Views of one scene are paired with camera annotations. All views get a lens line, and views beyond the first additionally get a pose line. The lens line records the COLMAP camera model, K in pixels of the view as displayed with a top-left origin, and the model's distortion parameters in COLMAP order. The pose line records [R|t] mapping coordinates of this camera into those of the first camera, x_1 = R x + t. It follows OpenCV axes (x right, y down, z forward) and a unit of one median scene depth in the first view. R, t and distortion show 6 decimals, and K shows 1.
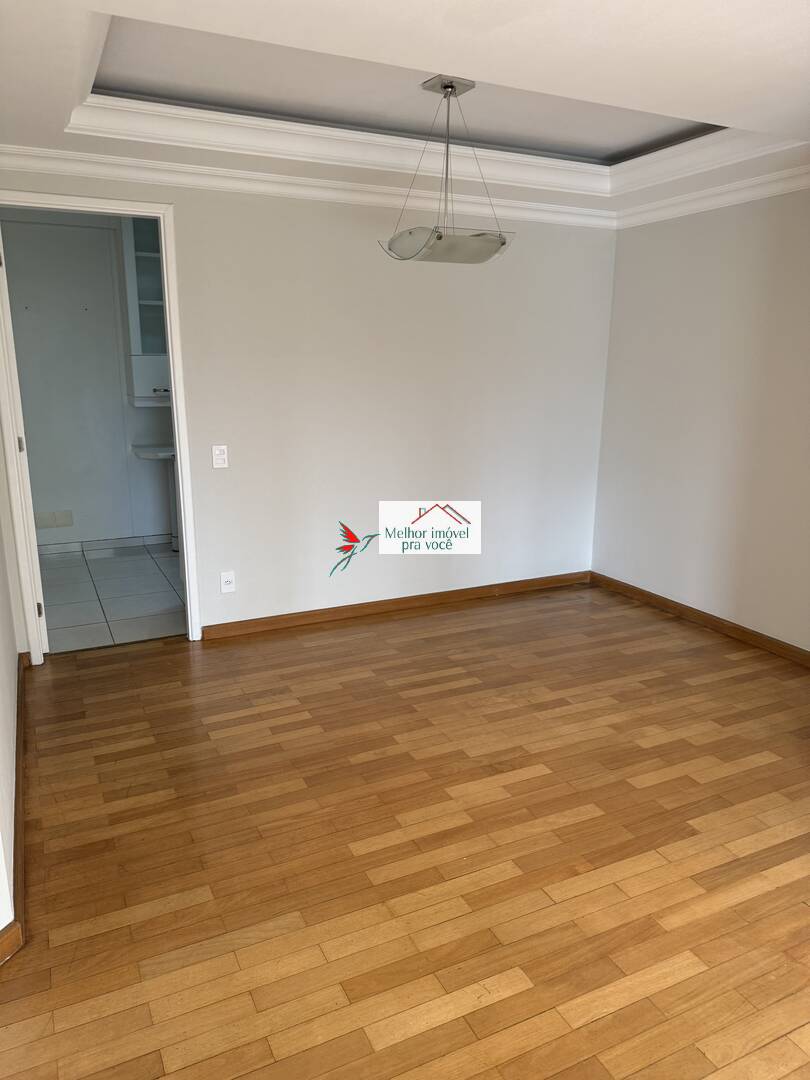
lens RADIAL K [[750.6, 0, 379.5], [0, 750.6, 537.4], [0, 0, 1]] dist [0.005453, 0.000165]
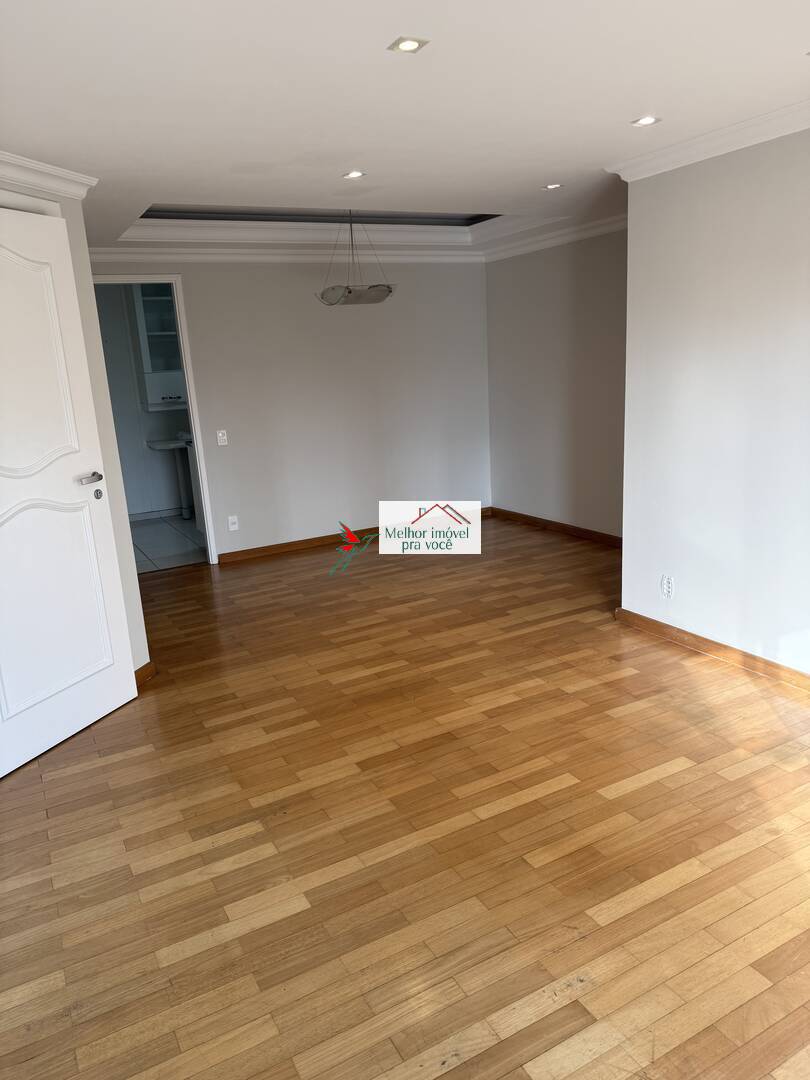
lens RADIAL K [[764.0, 0, 405.0], [0, 764.0, 540.0], [0, 0, 1]] dist [0.070857, -0.000184]
pose [[0.995344, -0.077651, 0.057101, 0.057697], [0.077620, 0.996979, 0.002760, 0.144739], [-0.057143, 0.001685, 0.998365, -0.667570]]
